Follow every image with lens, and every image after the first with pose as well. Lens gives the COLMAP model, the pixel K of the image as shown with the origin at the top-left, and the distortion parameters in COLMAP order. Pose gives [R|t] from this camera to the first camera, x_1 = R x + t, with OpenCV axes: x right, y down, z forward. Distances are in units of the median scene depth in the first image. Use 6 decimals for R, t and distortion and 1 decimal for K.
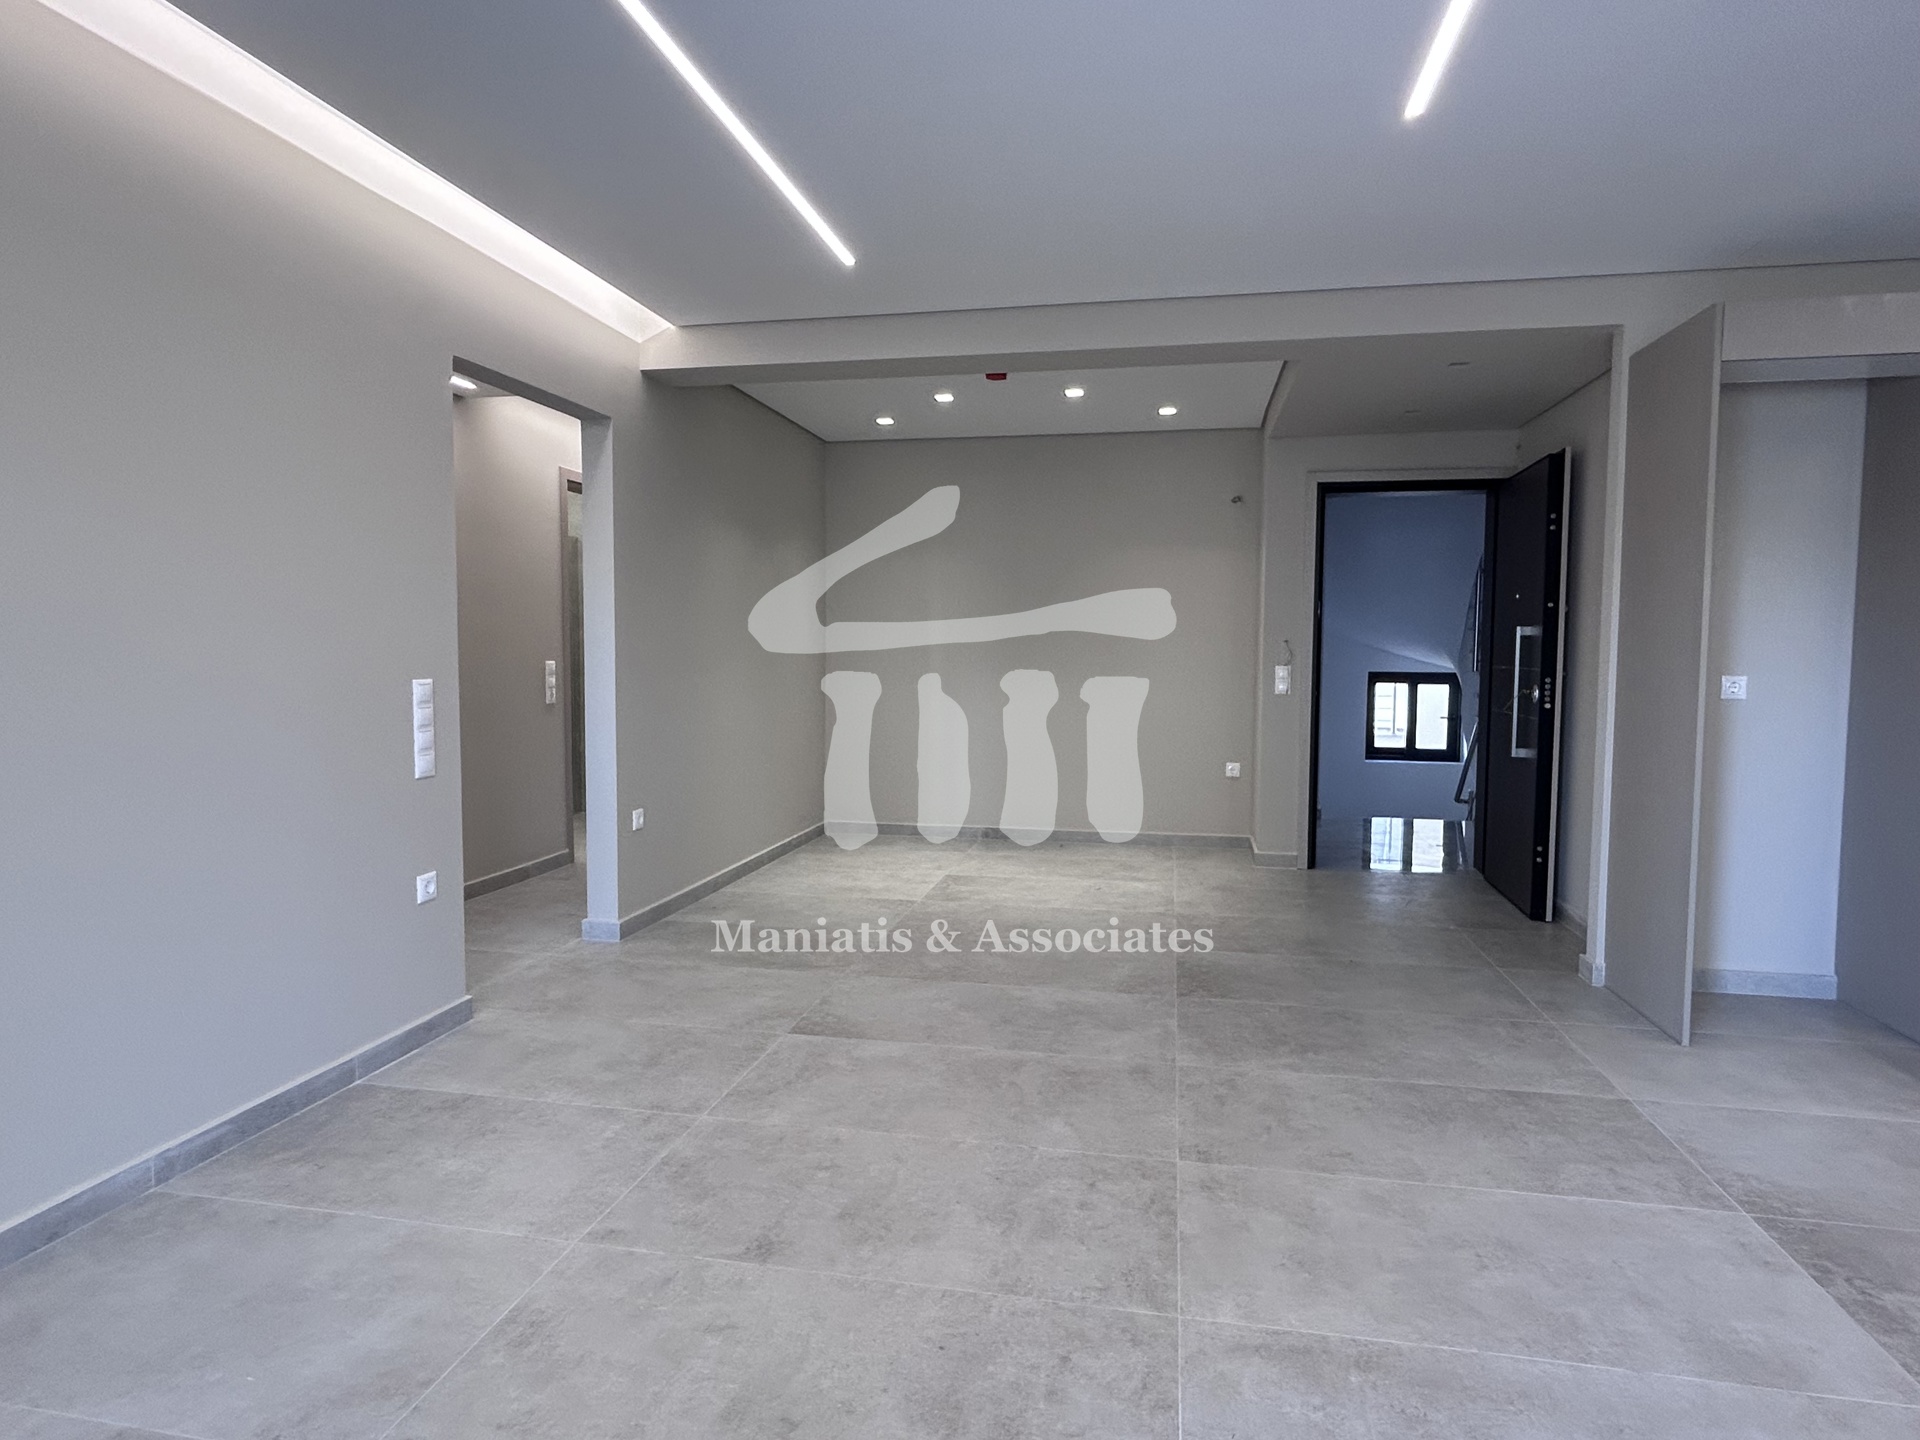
lens RADIAL K [[1073.9, 0, 960.4], [0, 1073.9, 712.7], [0, 0, 1]] dist [-0.009687, 0.004124]
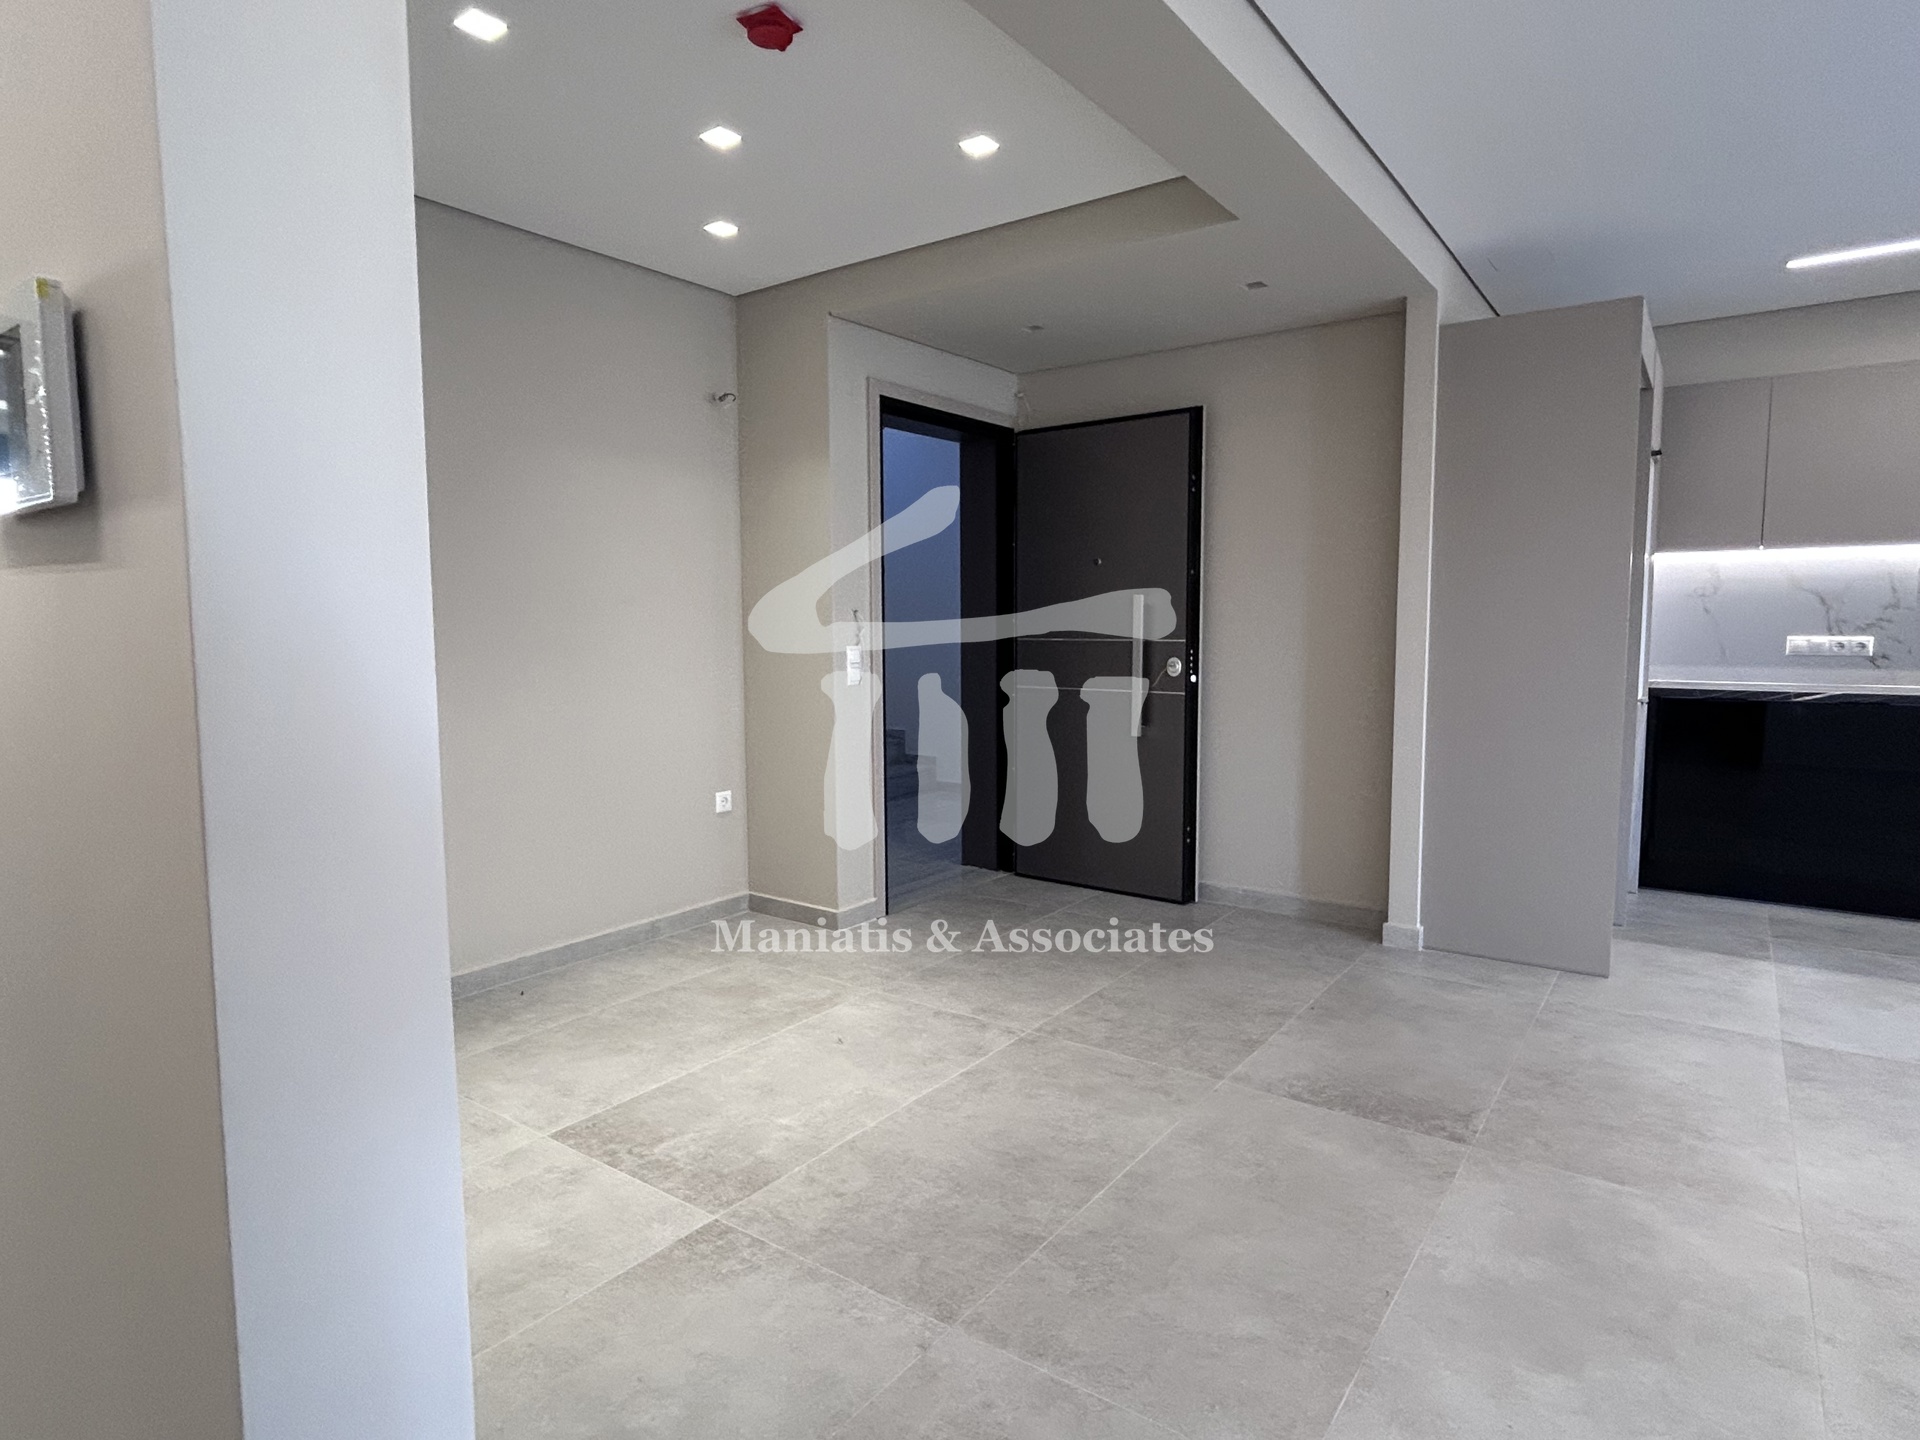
lens RADIAL K [[1073.9, 0, 968.2], [0, 1073.9, 692.9], [0, 0, 1]] dist [-0.009687, 0.004124]
pose [[0.412594, -0.063938, 0.908668, -0.561869], [0.061691, 0.997205, 0.042156, -0.064743], [-0.908824, 0.038663, 0.415385, 1.113313]]
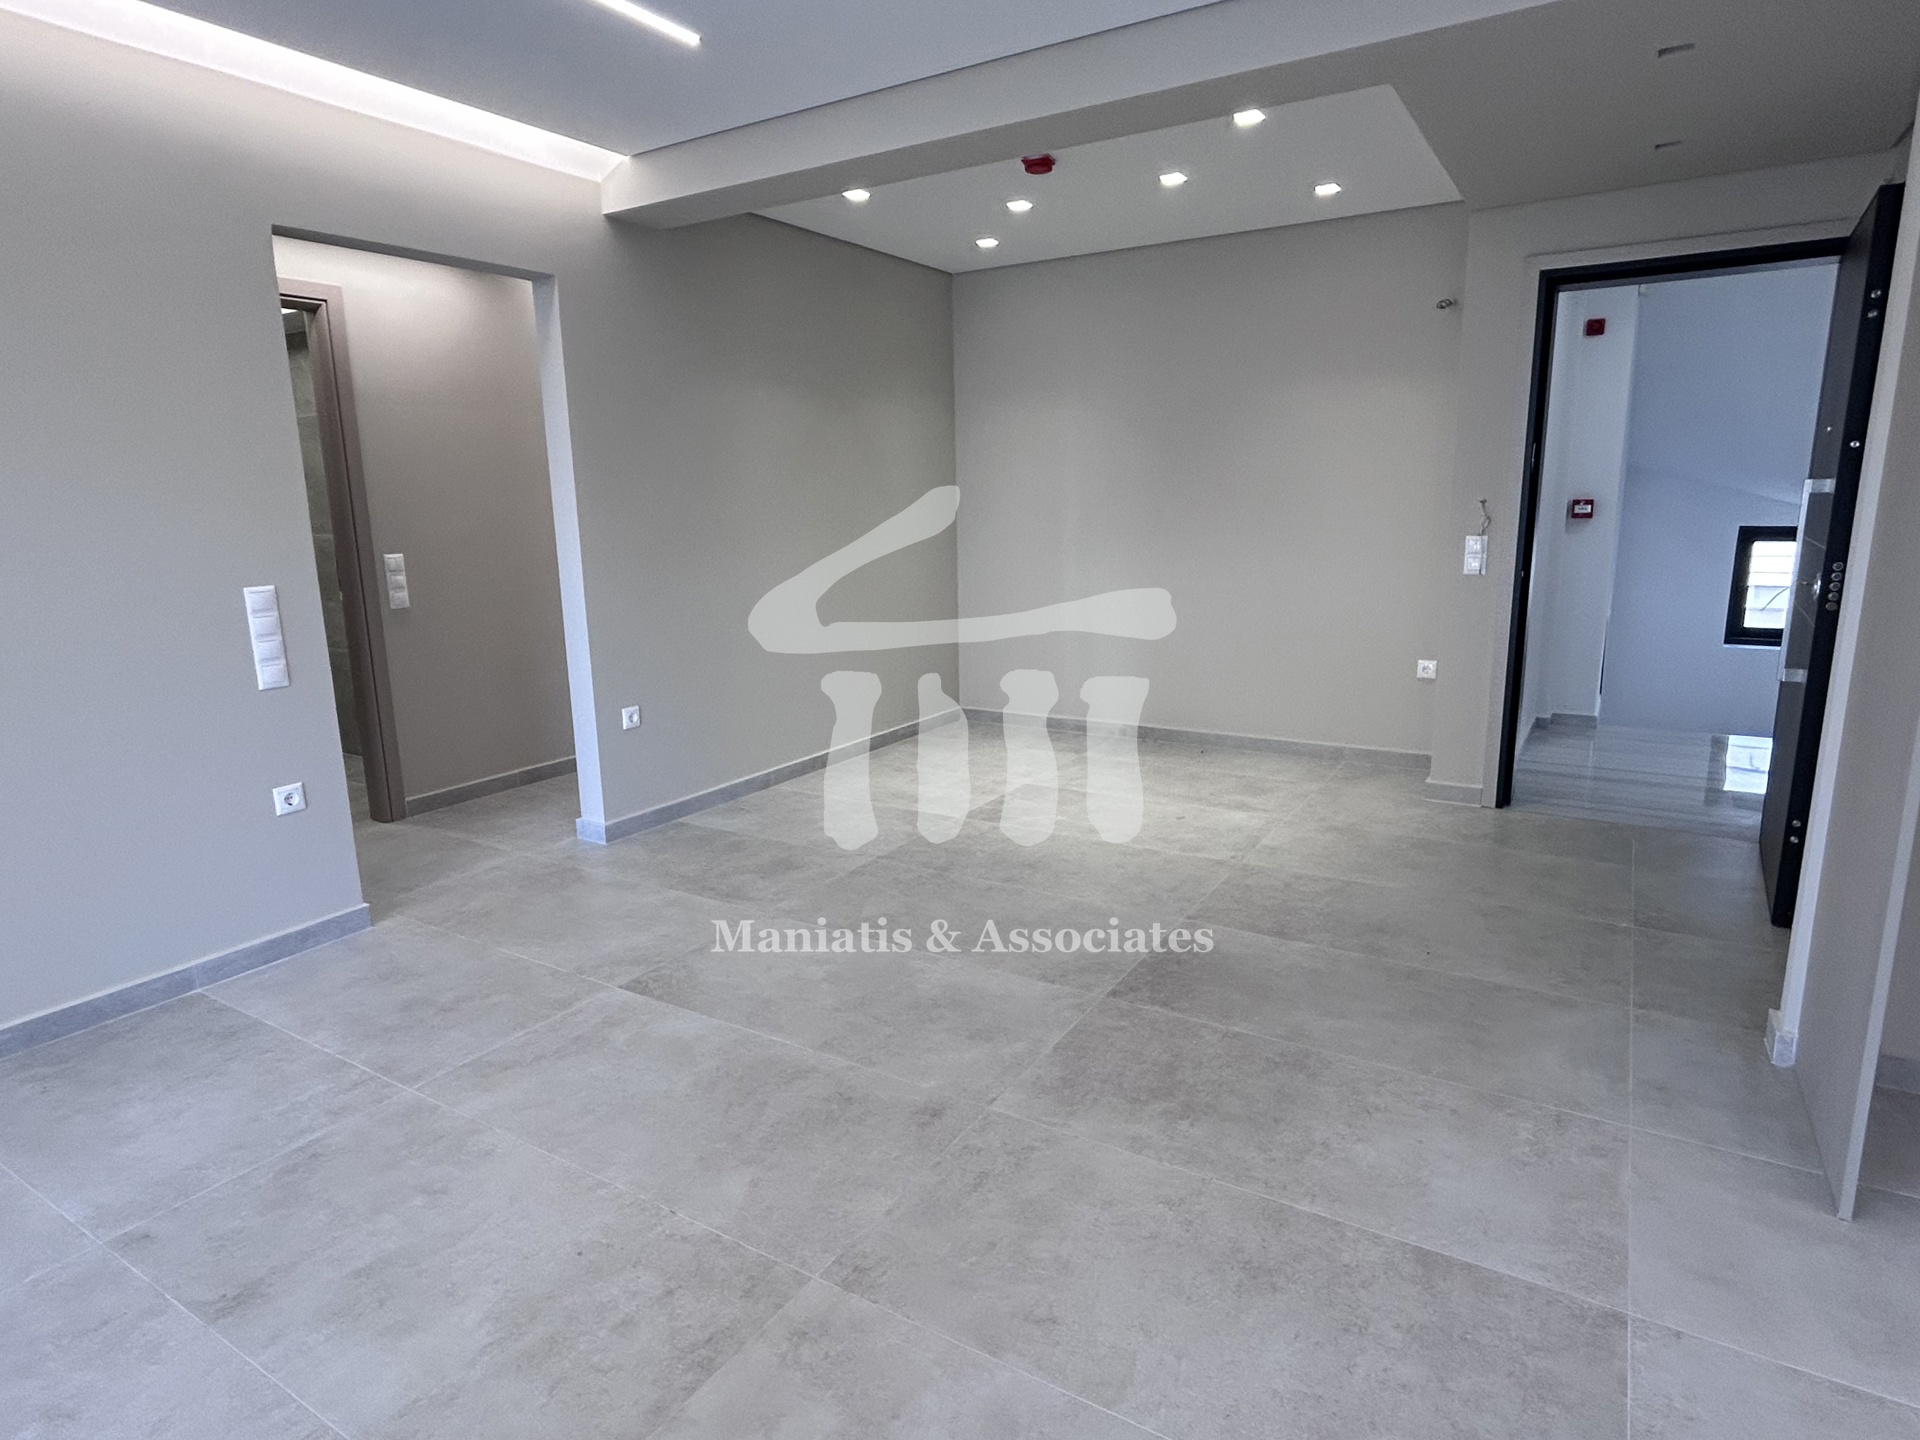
lens RADIAL K [[1073.9, 0, 964.2], [0, 1073.9, 711.5], [0, 0, 1]] dist [-0.009687, 0.004124]
pose [[0.936379, 0.046428, -0.347907, 0.408781], [0.003309, 0.990001, 0.141021, -0.051214], [0.350976, -0.133201, 0.926862, 0.312550]]
